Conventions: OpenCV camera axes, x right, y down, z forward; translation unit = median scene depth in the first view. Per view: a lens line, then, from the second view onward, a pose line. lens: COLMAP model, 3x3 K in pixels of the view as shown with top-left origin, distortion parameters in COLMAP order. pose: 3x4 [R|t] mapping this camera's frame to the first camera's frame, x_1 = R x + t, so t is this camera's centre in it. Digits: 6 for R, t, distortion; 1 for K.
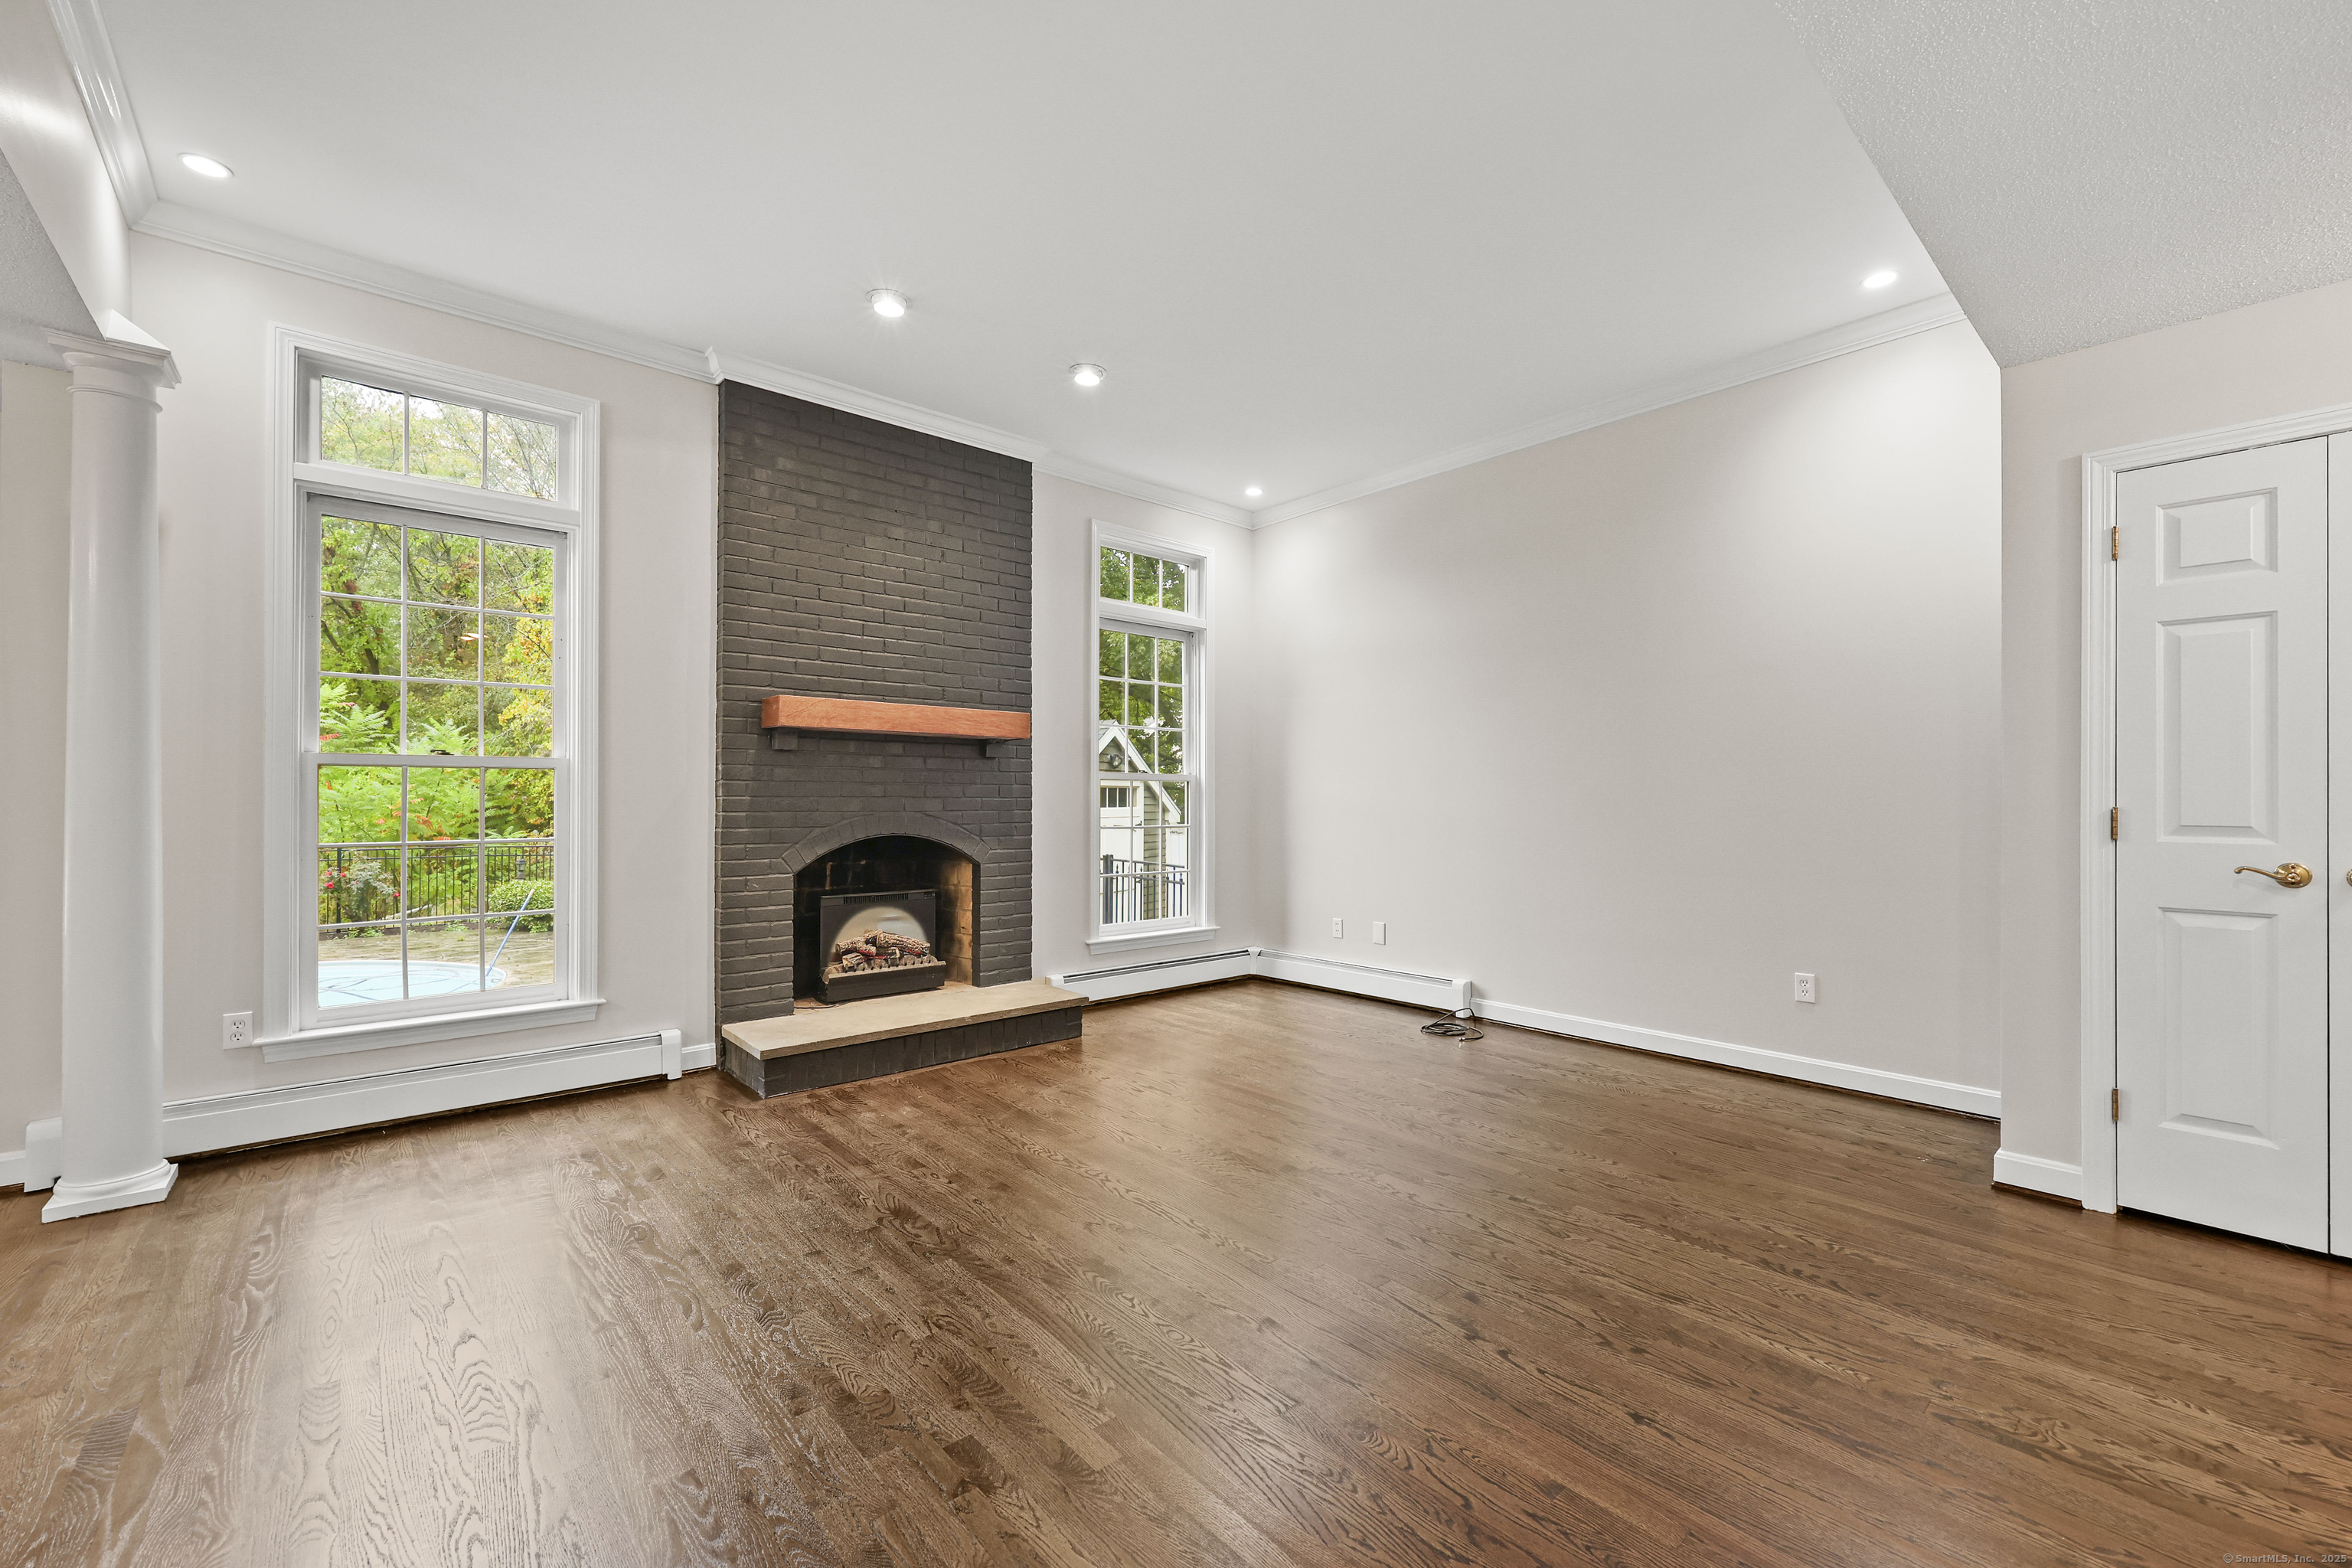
lens RADIAL K [[960.4, 0, 1190.3], [0, 960.4, 795.0], [0, 0, 1]] dist [0.000600, -0.000058]
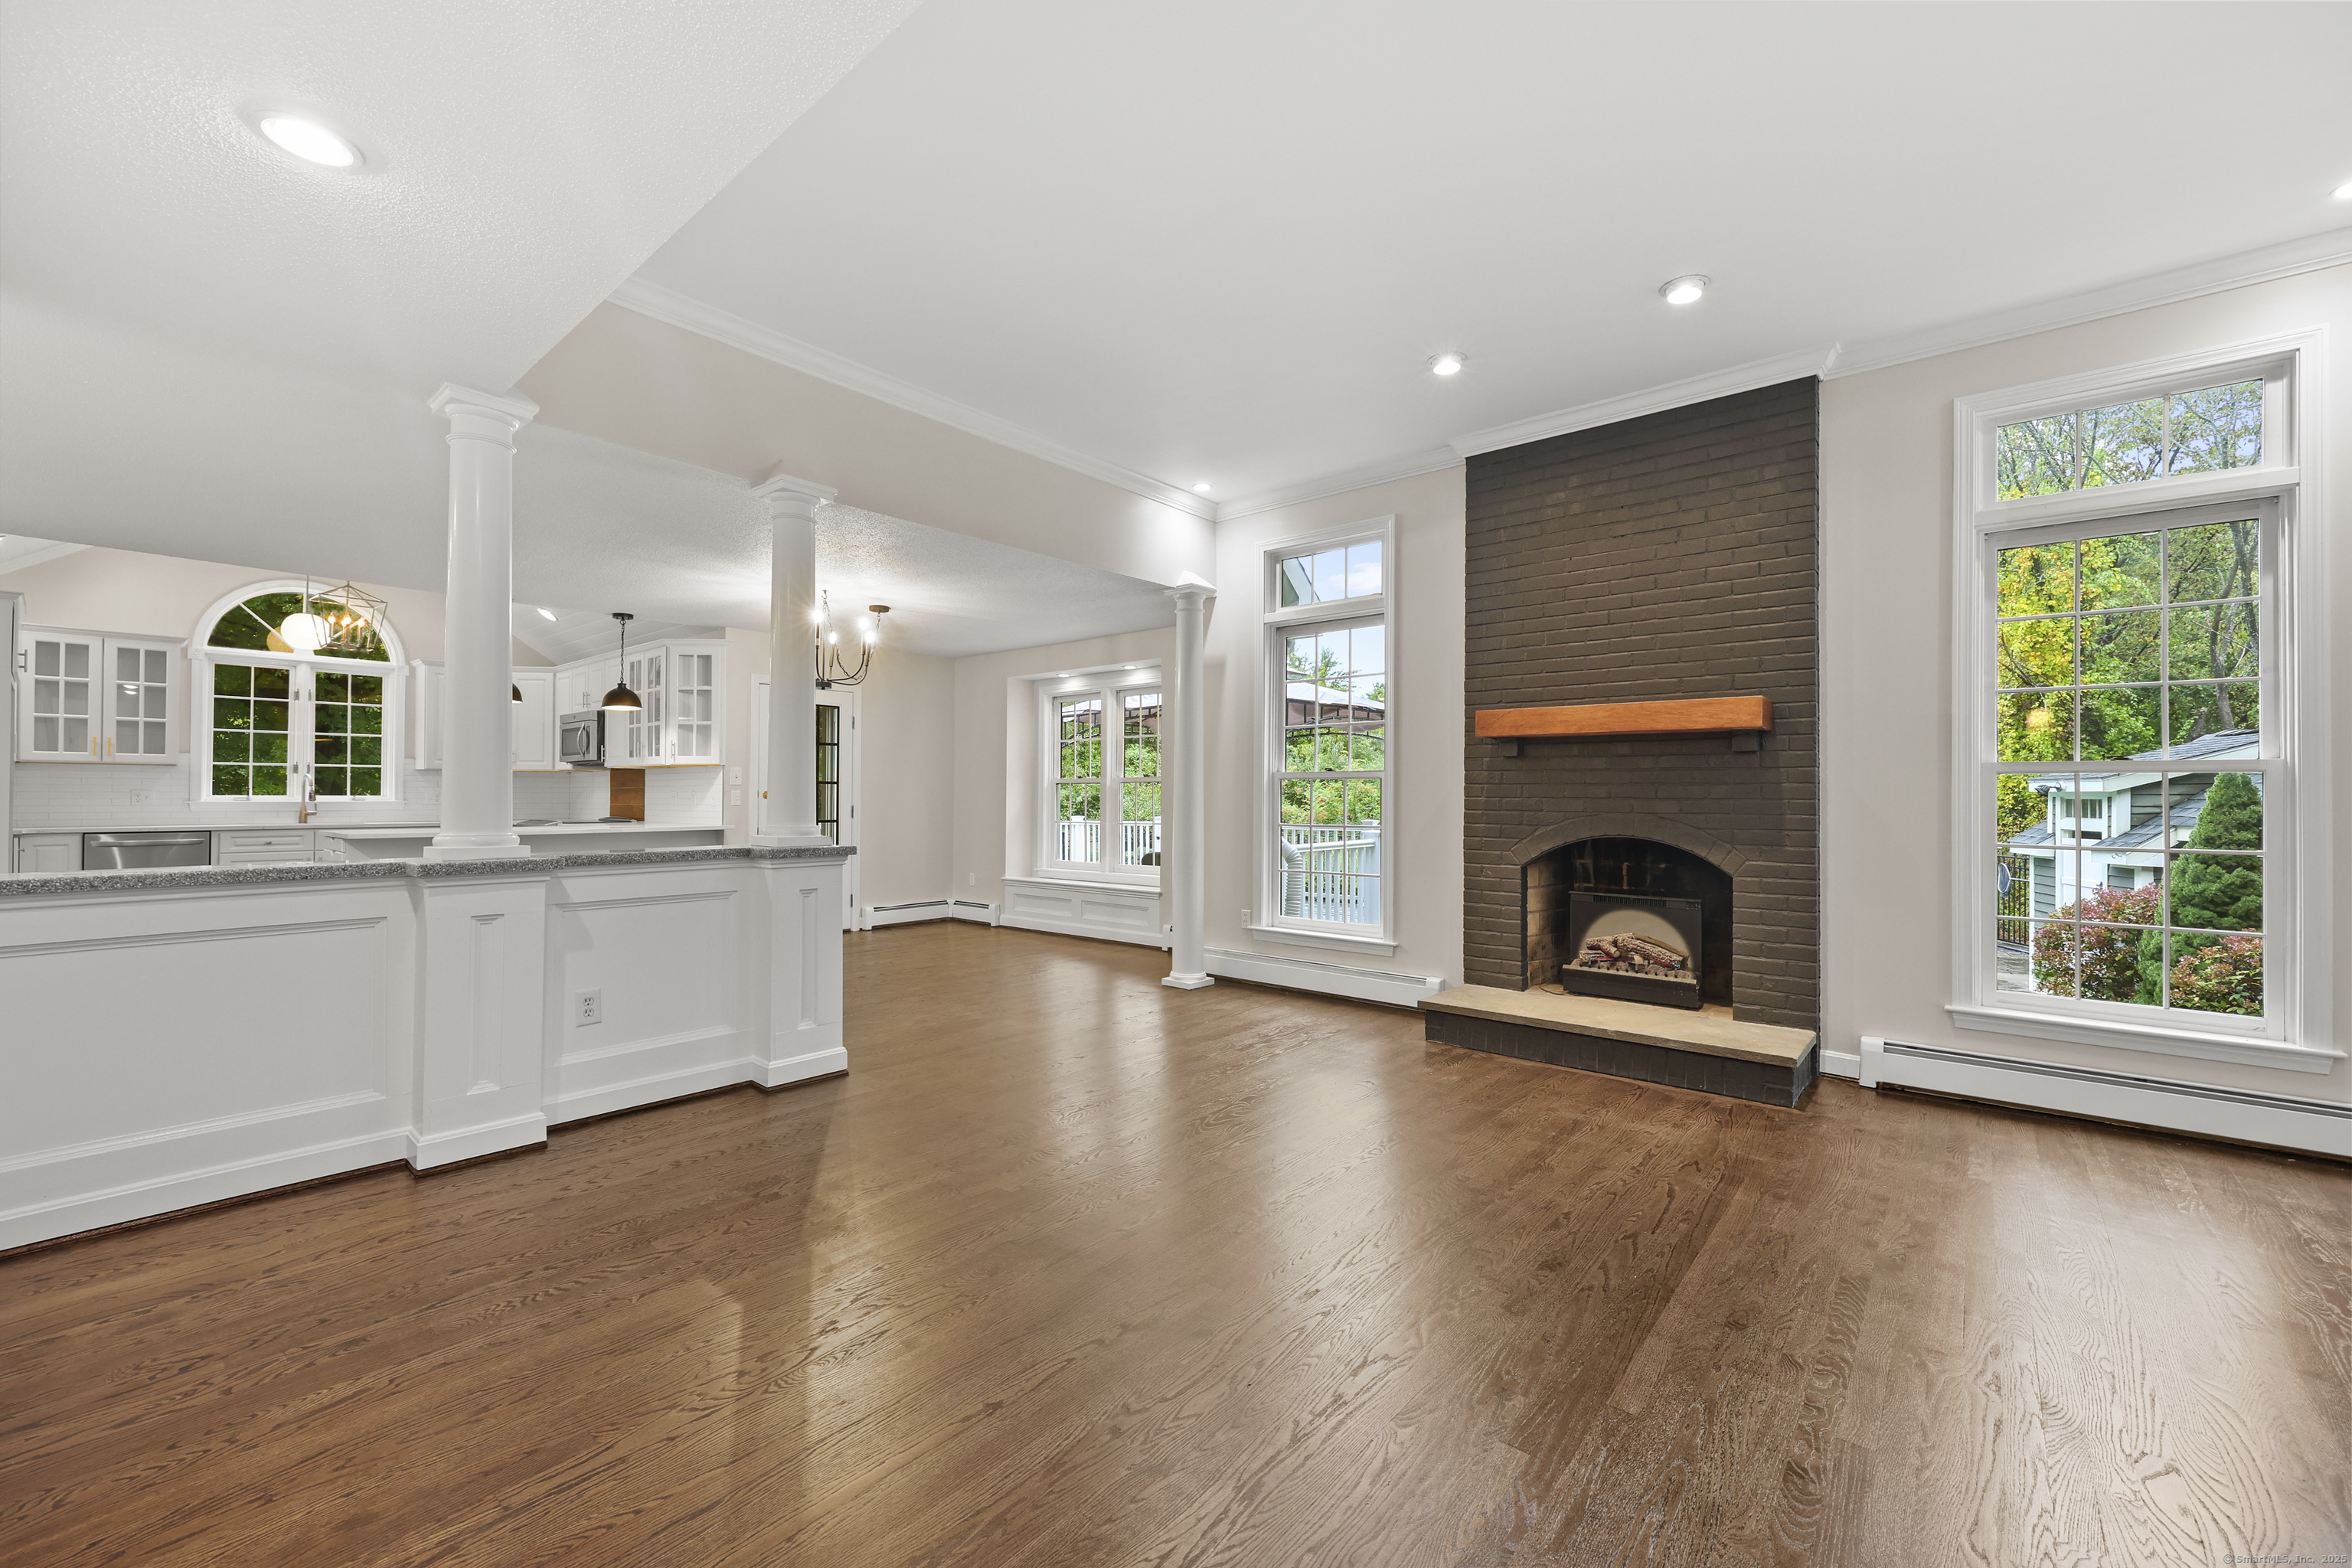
lens RADIAL K [[954.8, 0, 1184.3], [0, 954.8, 784.7], [0, 0, 1]] dist [0.002021, 0.000438]
pose [[0.151146, -0.013025, -0.988426, 0.629571], [-0.002224, 0.999906, -0.013517, 0.002882], [0.988509, 0.004242, 0.151103, 0.436806]]
